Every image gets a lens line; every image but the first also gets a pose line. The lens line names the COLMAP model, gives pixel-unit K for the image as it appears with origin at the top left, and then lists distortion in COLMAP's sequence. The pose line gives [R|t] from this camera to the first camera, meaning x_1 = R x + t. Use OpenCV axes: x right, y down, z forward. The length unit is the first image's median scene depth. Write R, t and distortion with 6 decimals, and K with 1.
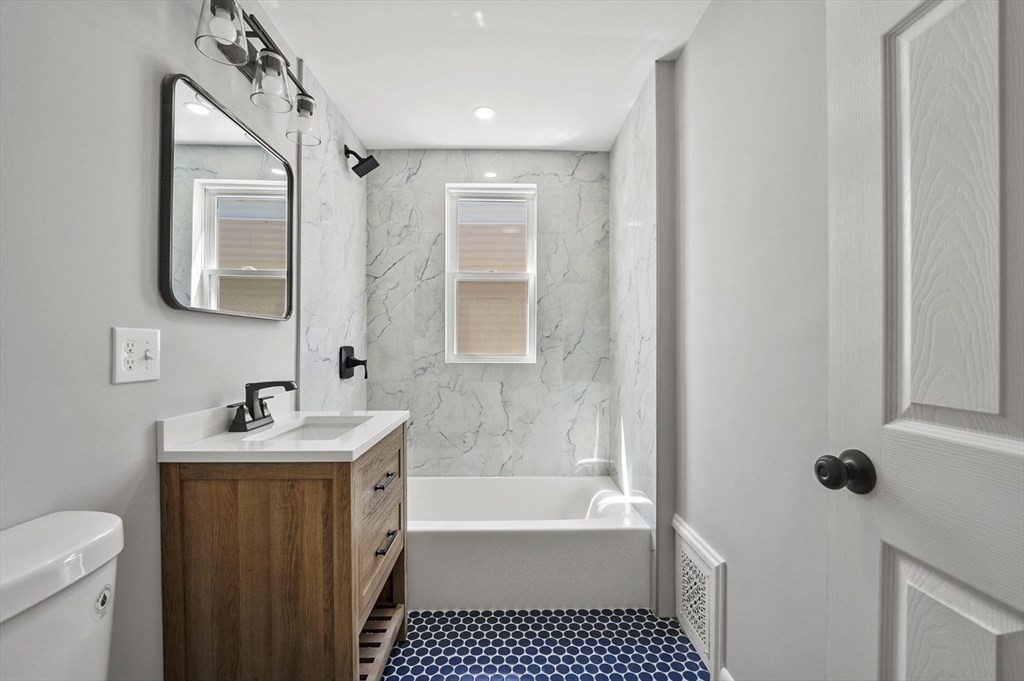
lens RADIAL K [[419.4, 0, 513.7], [0, 419.4, 344.3], [0, 0, 1]] dist [-0.005535, -0.002143]
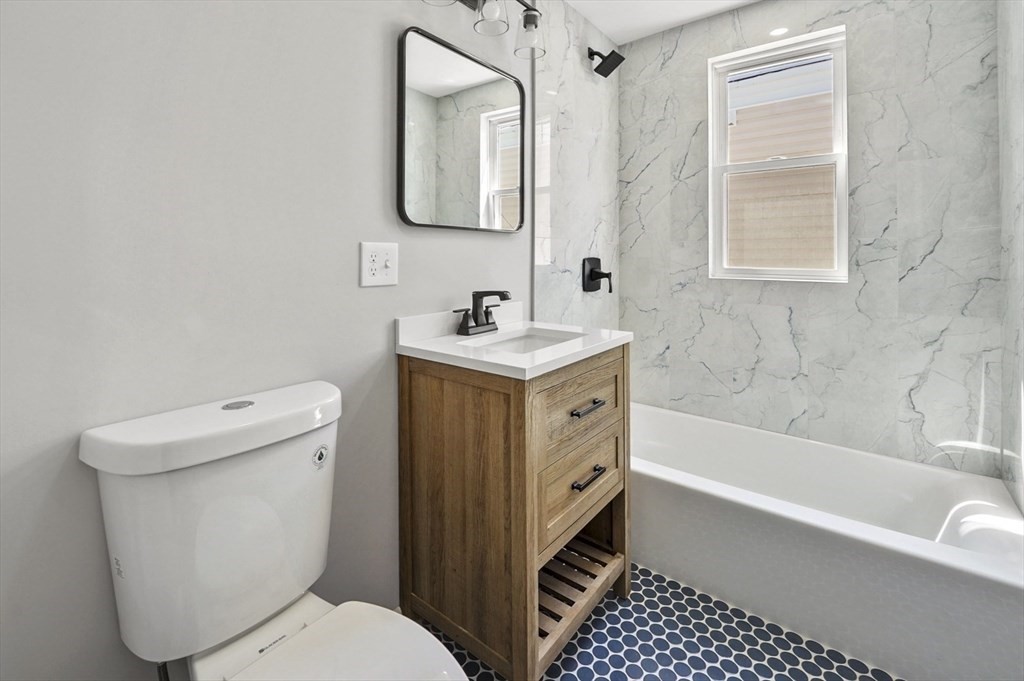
lens RADIAL K [[451.2, 0, 515.5], [0, 451.2, 251.6], [0, 0, 1]] dist [-0.002511, -0.000680]
pose [[0.777556, -0.005849, -0.628787, 0.113912], [0.000089, 0.999958, -0.009192, 0.000389], [0.628814, 0.007092, 0.777523, 0.095017]]
